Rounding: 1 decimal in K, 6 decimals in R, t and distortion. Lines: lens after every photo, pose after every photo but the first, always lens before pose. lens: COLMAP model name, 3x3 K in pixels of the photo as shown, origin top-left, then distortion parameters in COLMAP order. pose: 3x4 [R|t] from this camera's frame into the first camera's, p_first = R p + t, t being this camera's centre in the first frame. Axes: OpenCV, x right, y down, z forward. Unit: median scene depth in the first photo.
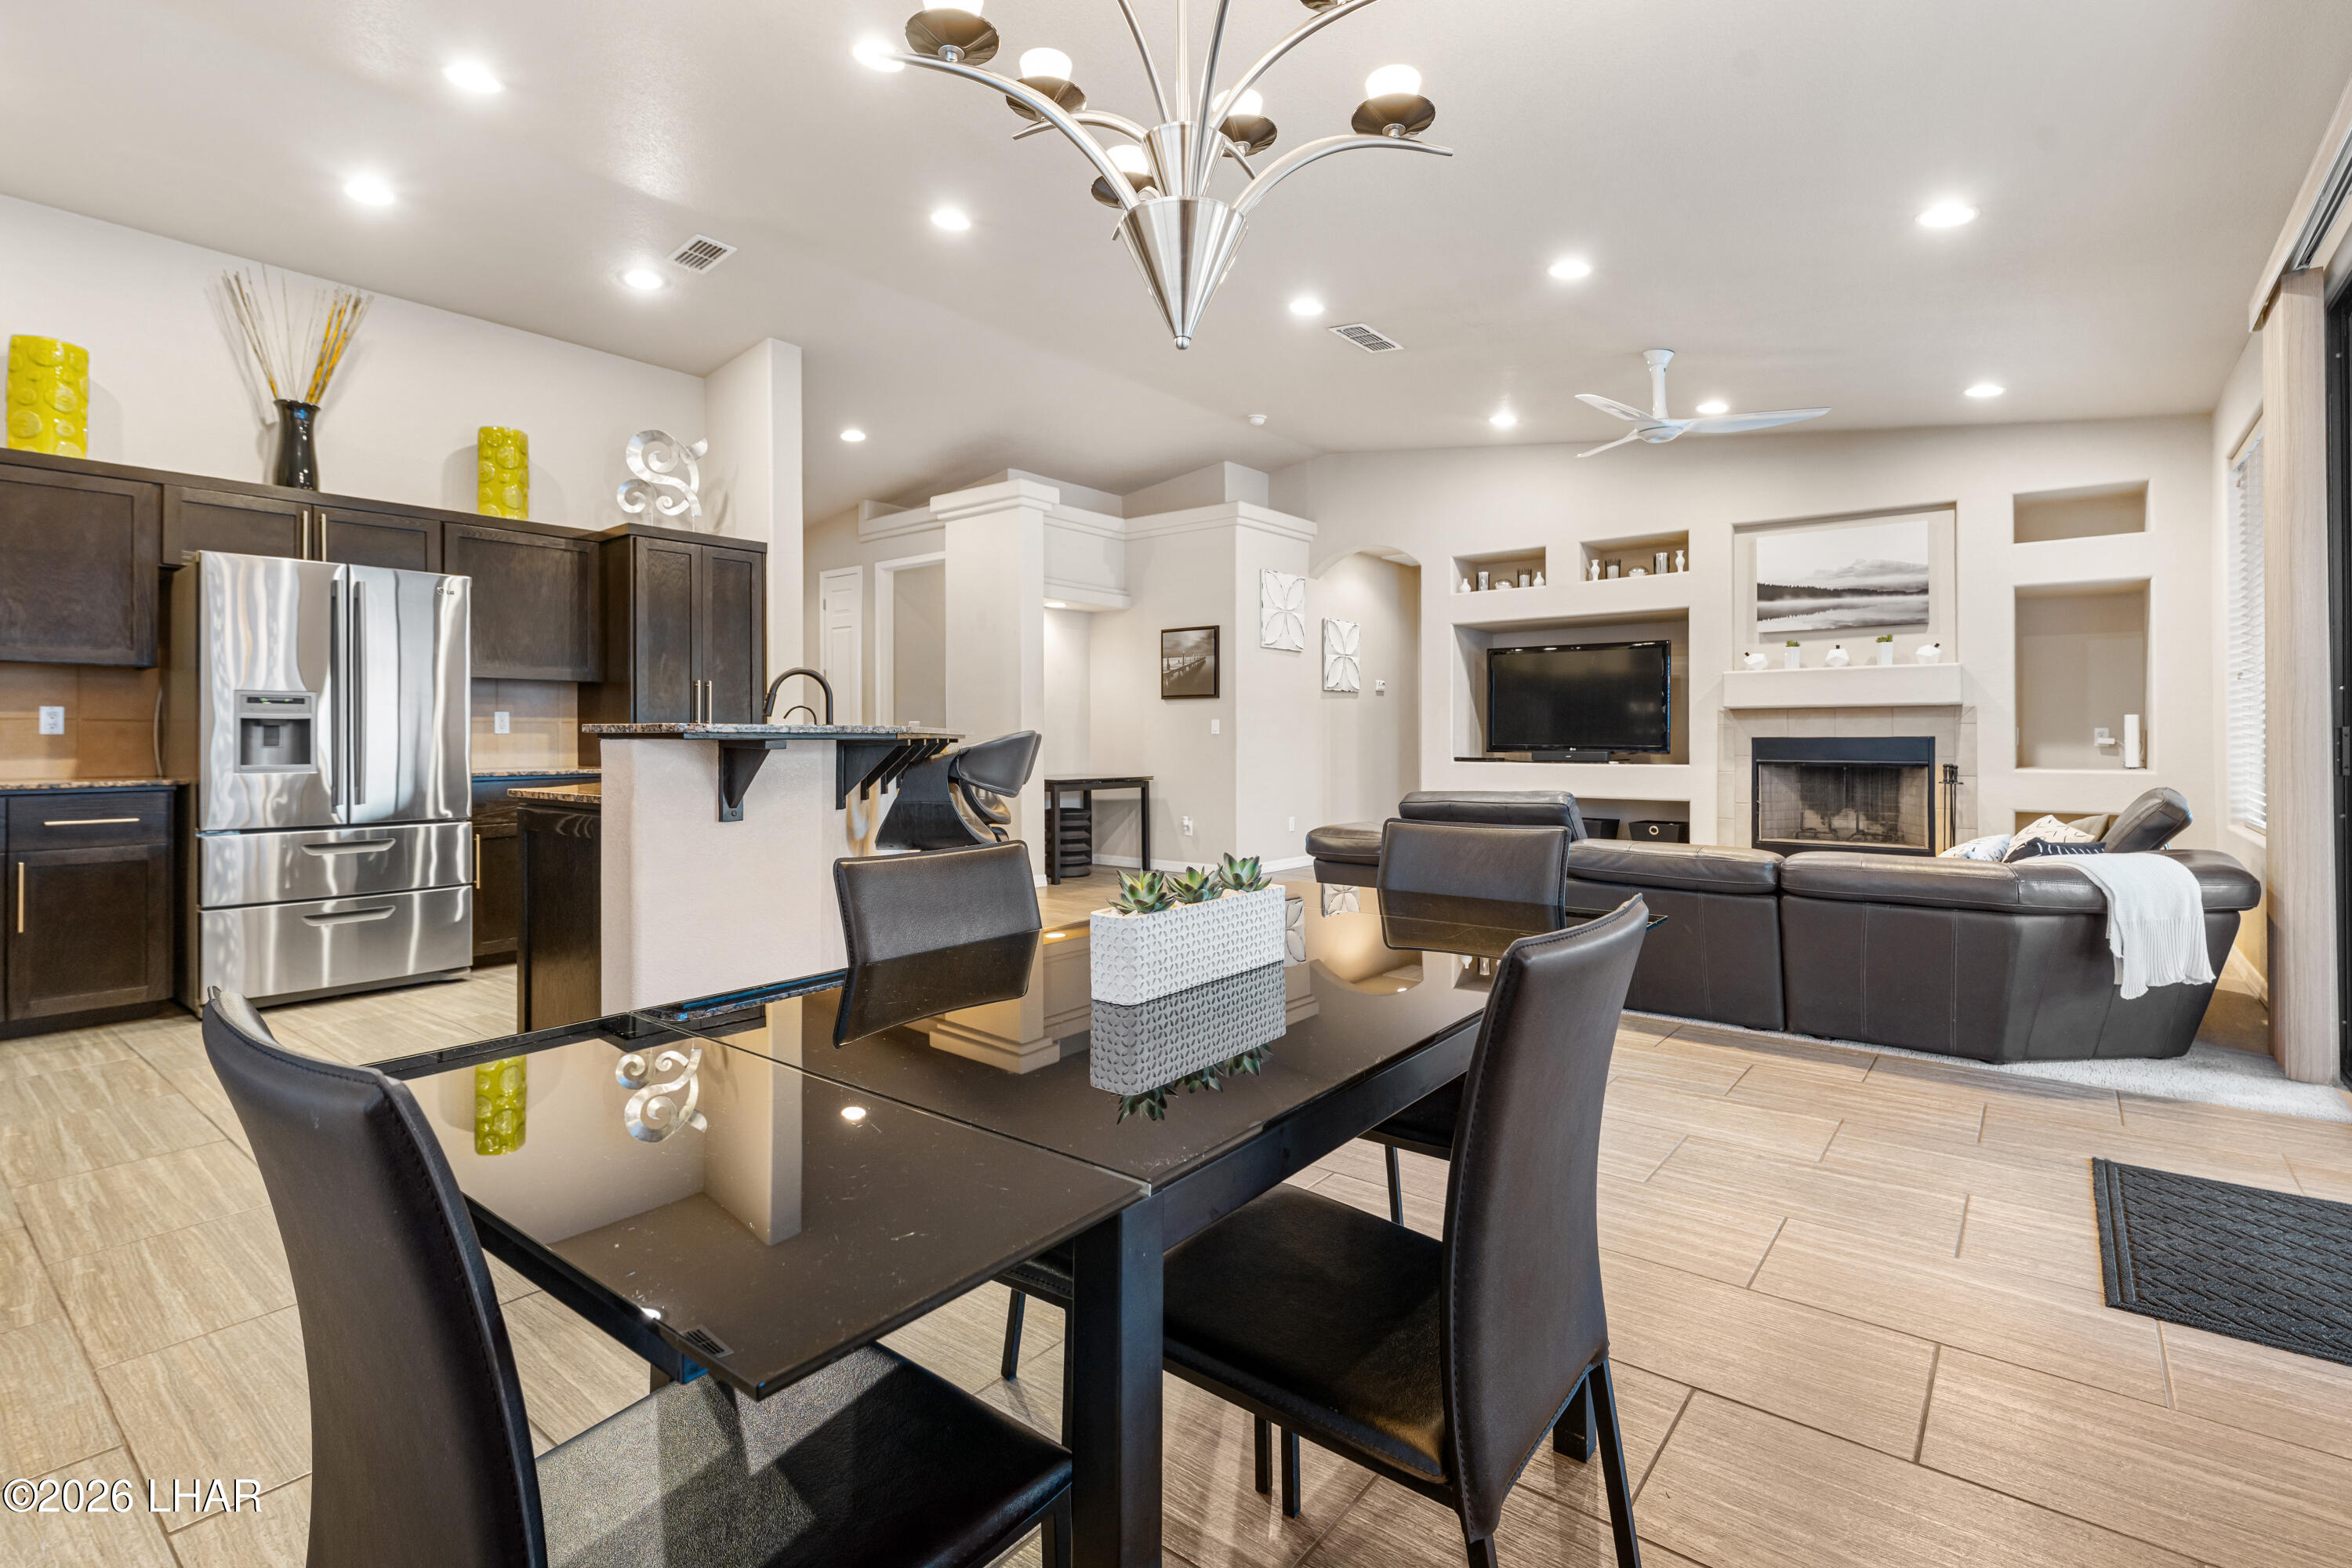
lens RADIAL K [[1099.8, 0, 1169.7], [0, 1099.8, 732.8], [0, 0, 1]] dist [-0.001343, 0.000982]
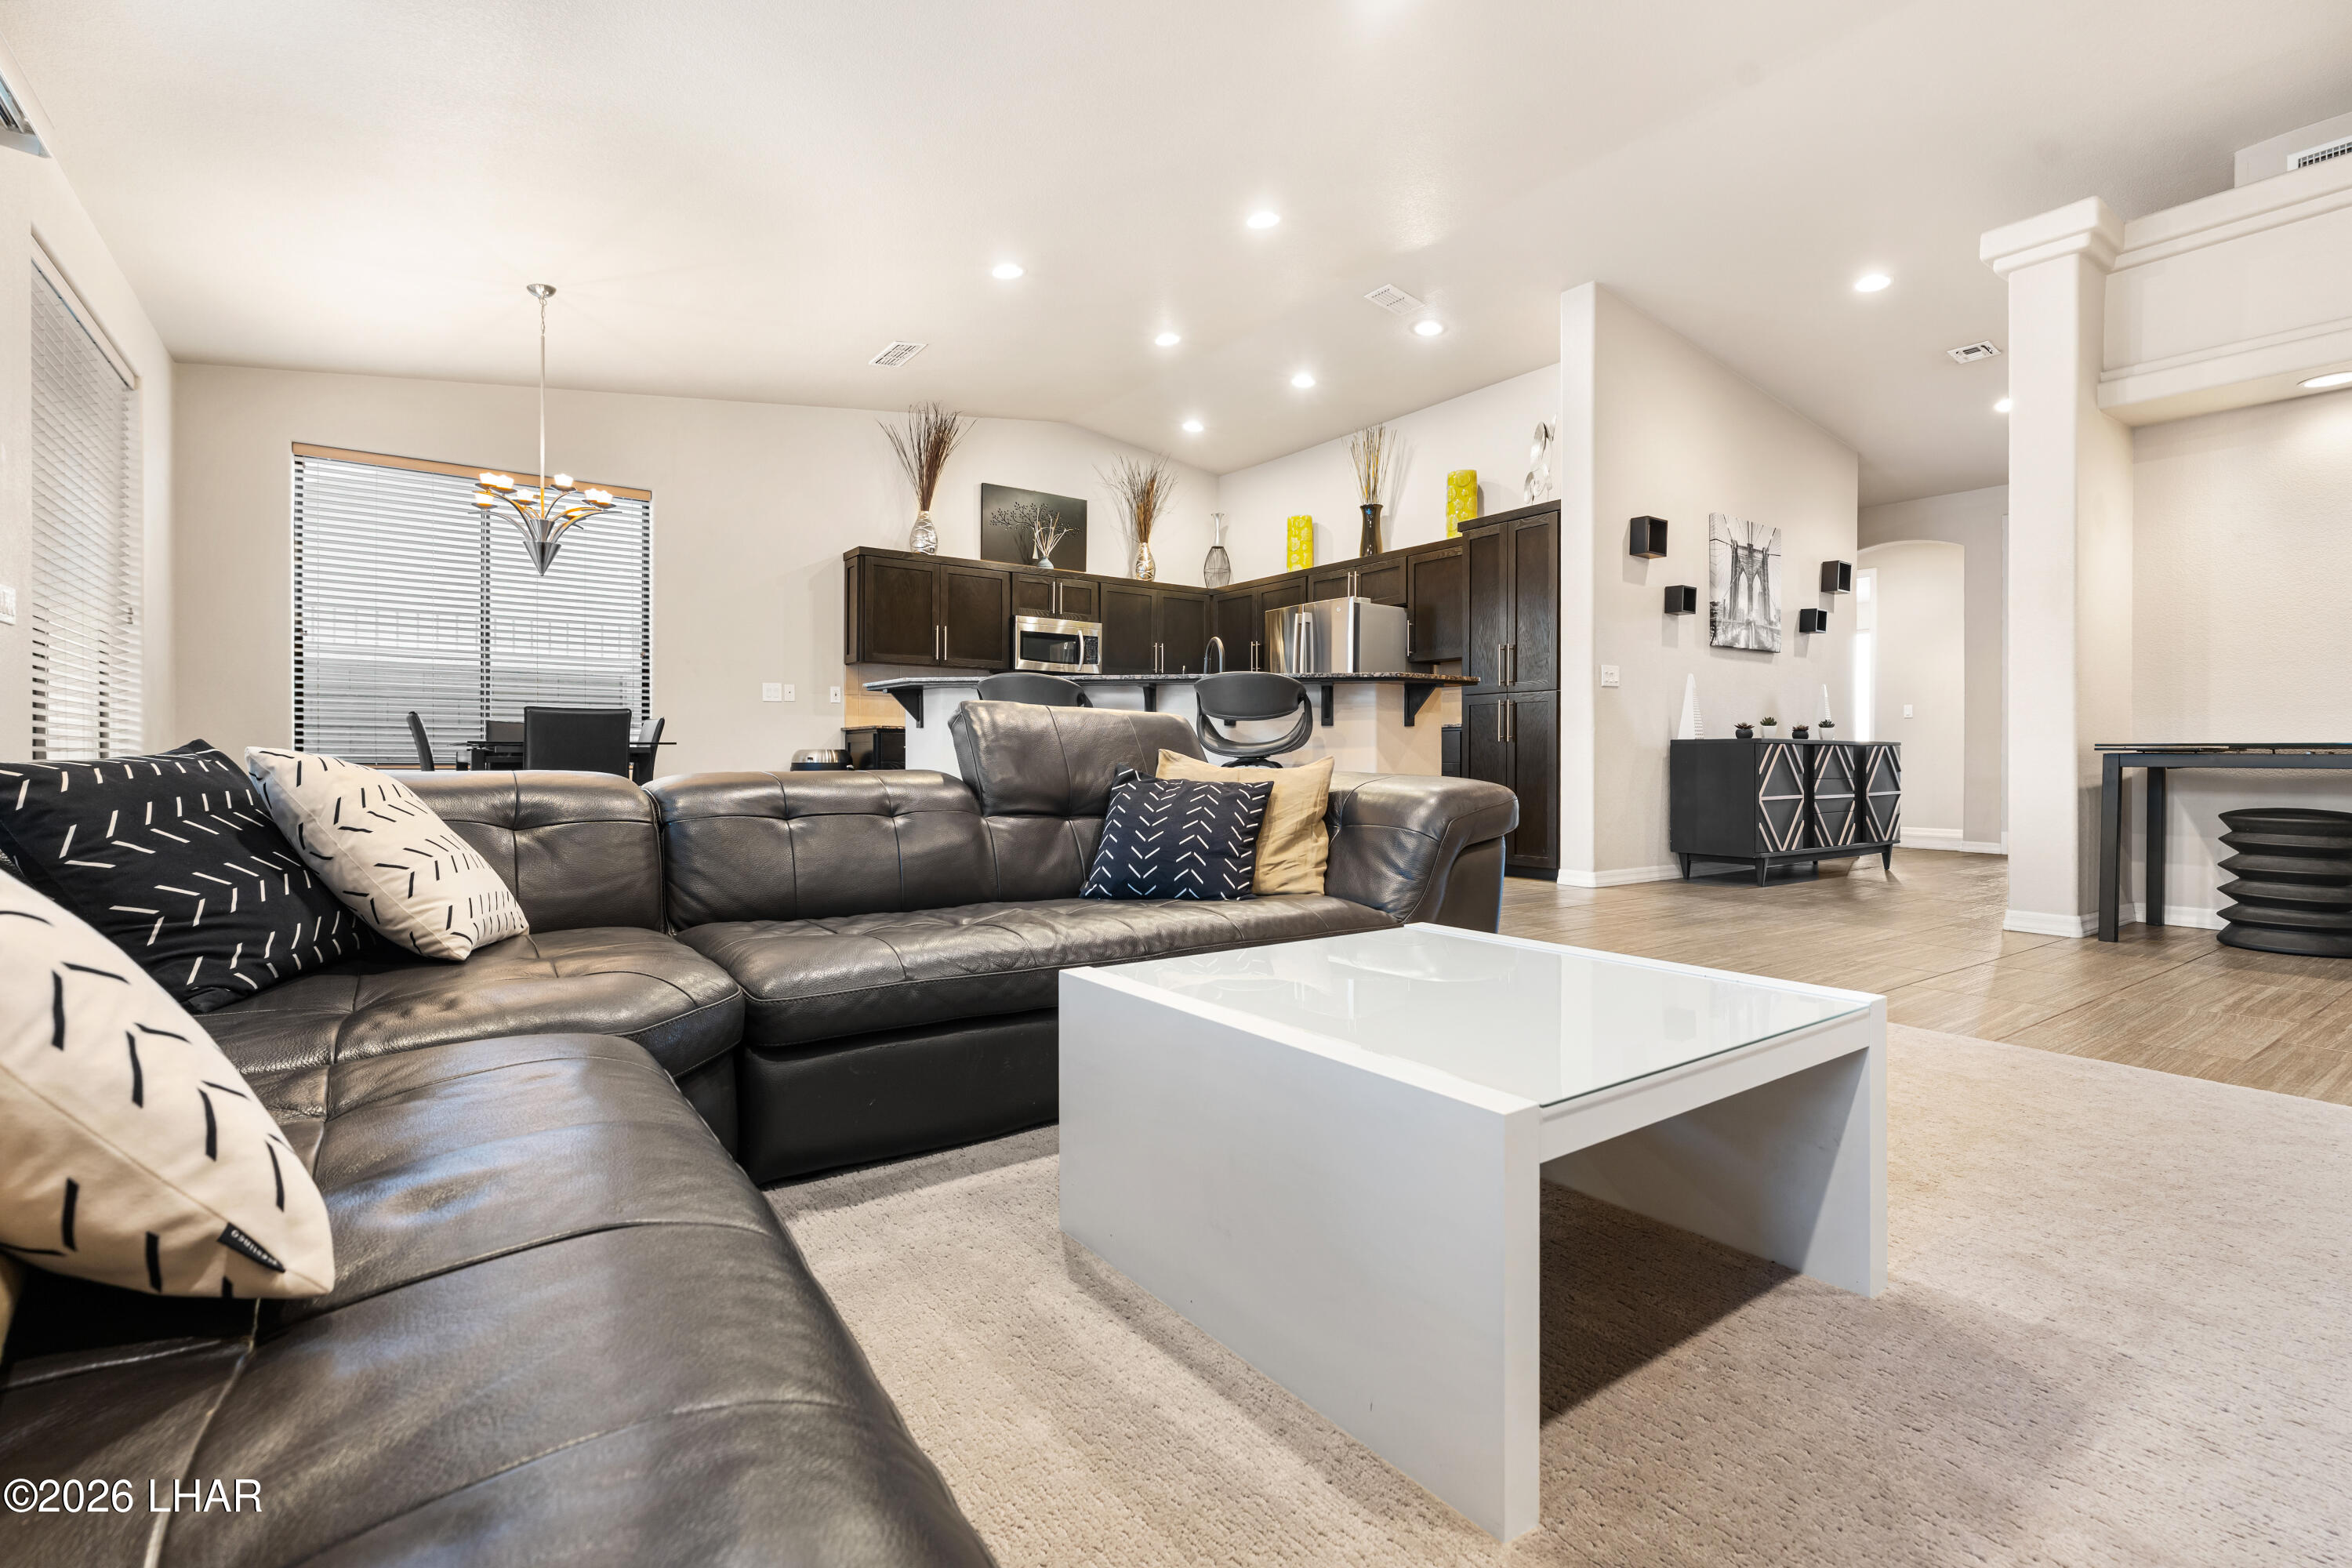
lens RADIAL K [[1099.8, 0, 1180.7], [0, 1099.8, 755.4], [0, 0, 1]] dist [-0.001343, 0.000982]
pose [[-0.267043, -0.002773, -0.963681, 0.626835], [0.003583, 0.999986, -0.003870, 0.058454], [0.963678, -0.004487, -0.267029, 0.845408]]
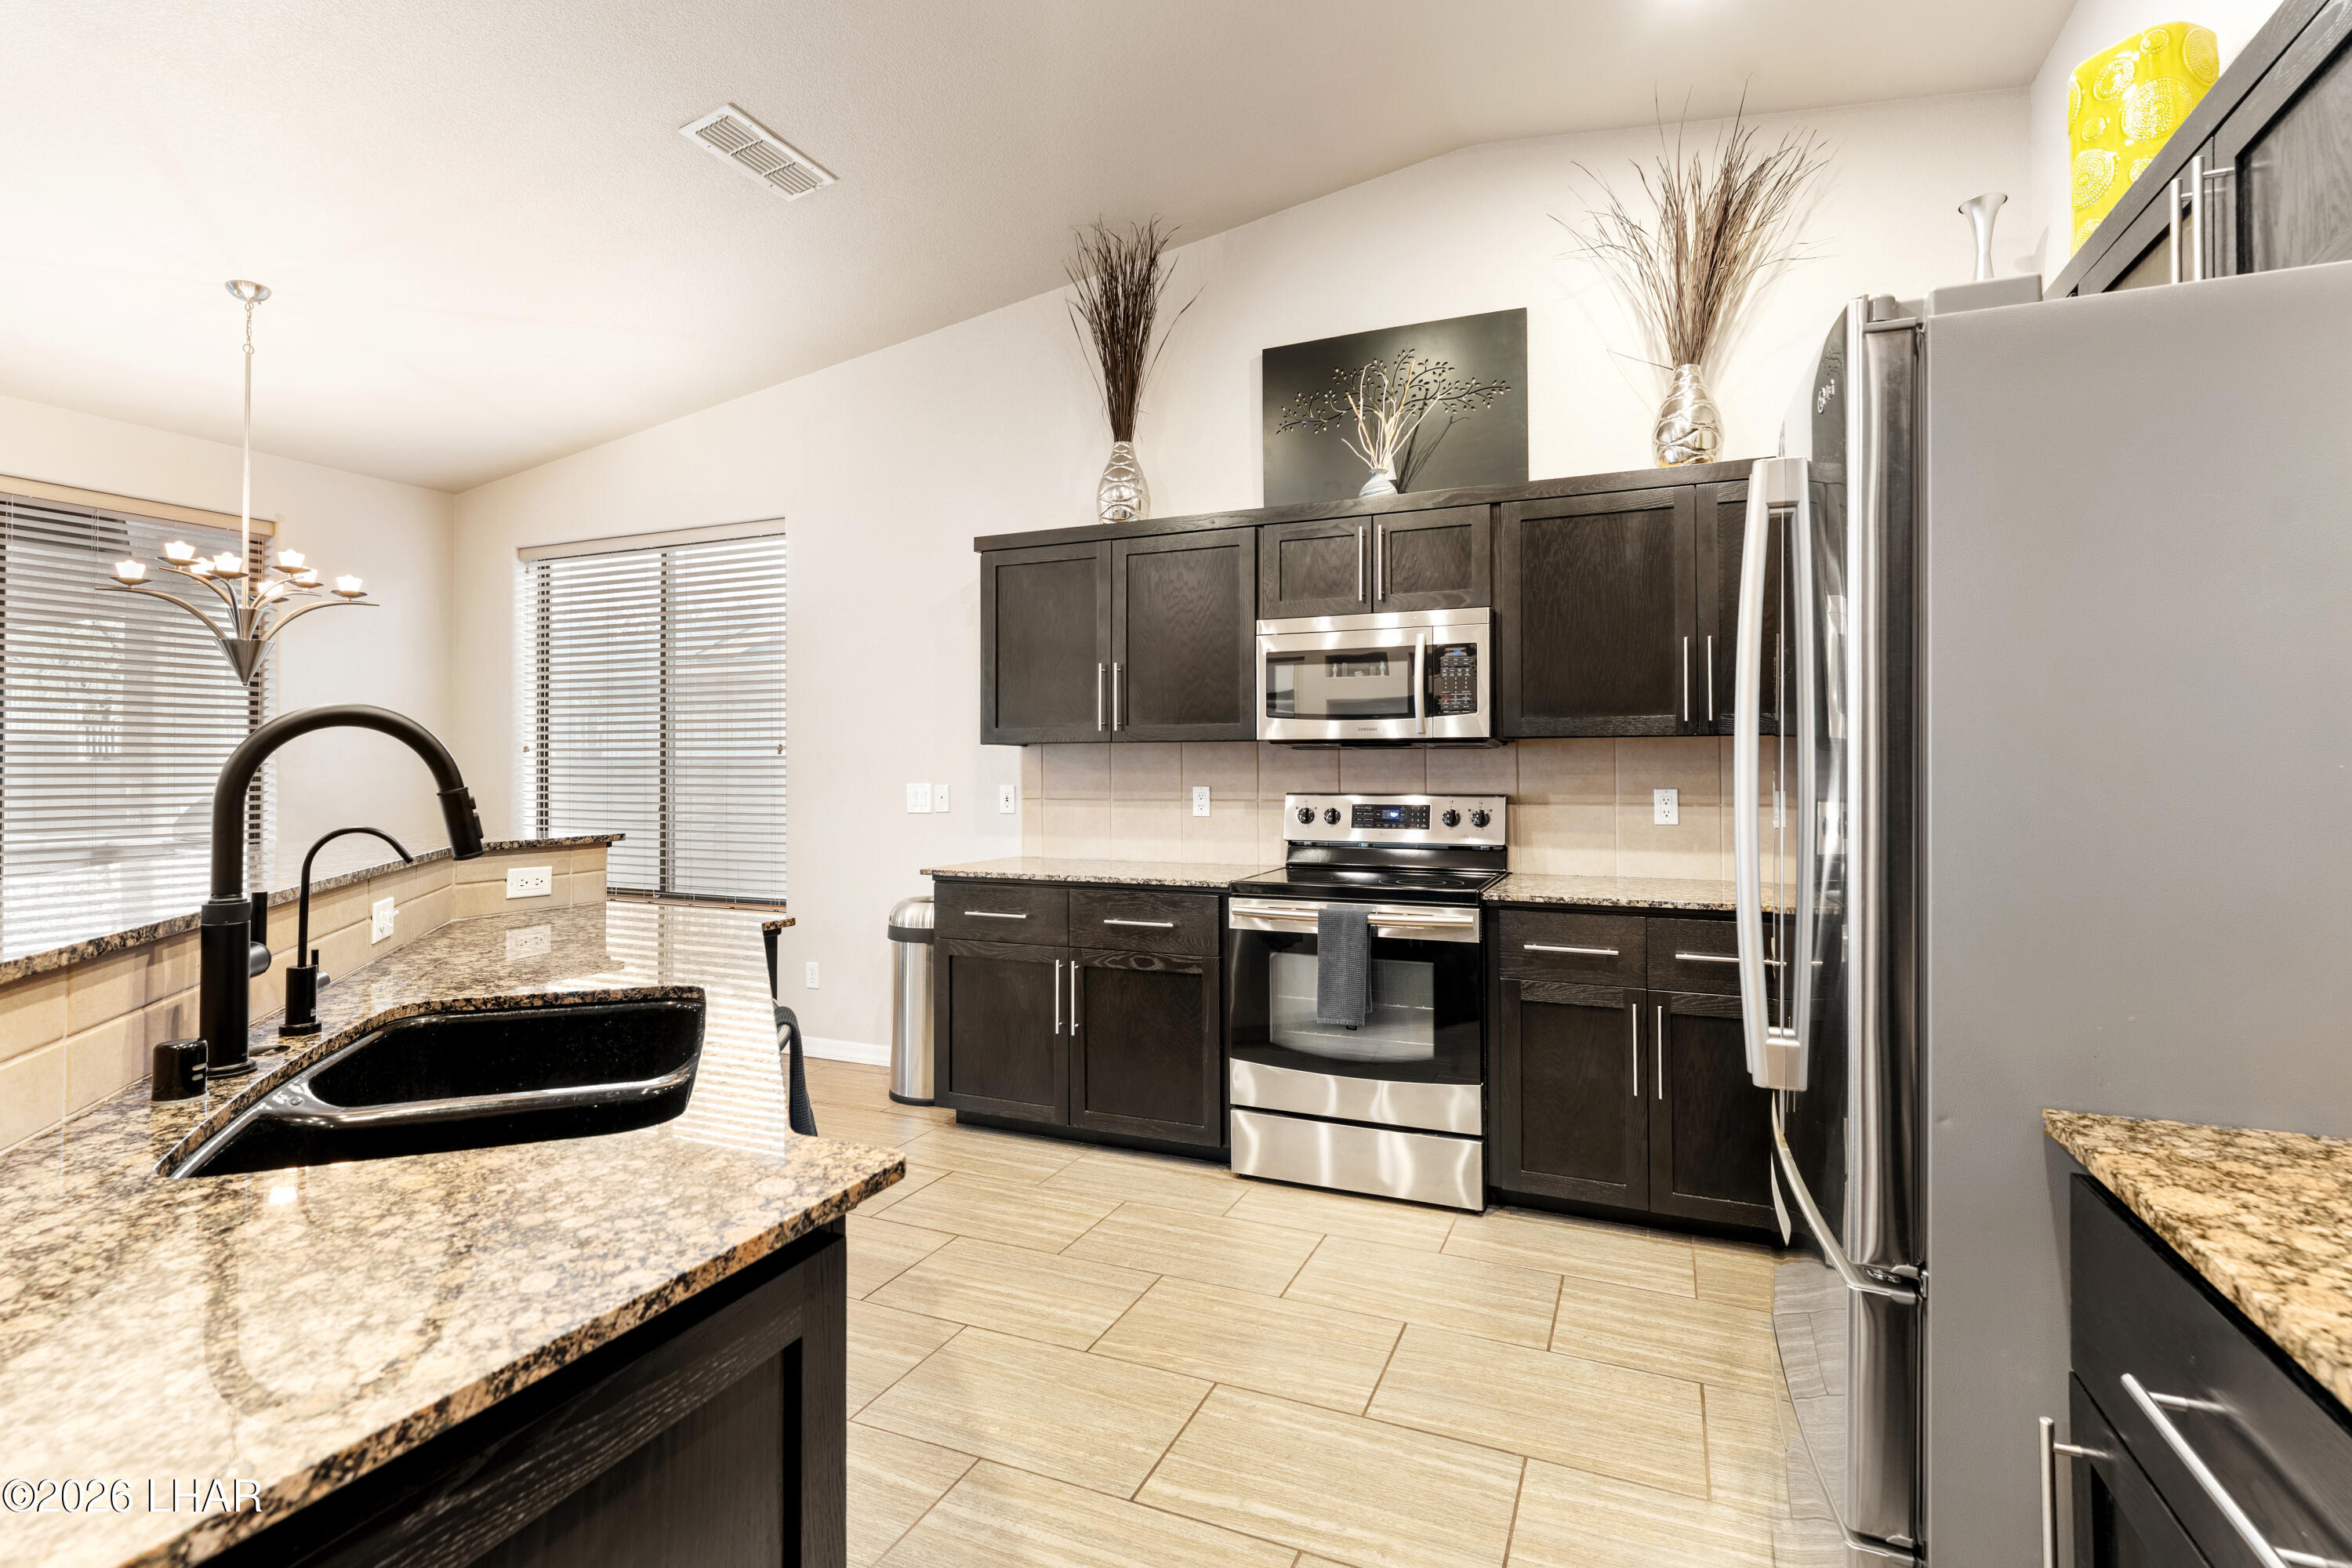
lens RADIAL K [[1099.8, 0, 1156.6], [0, 1099.8, 765.3], [0, 0, 1]] dist [-0.001343, 0.000982]
pose [[-0.968505, 0.003013, -0.248977, -0.306125], [0.005776, 0.999930, -0.010368, -0.023925], [0.248928, -0.011479, -0.968454, 0.860381]]
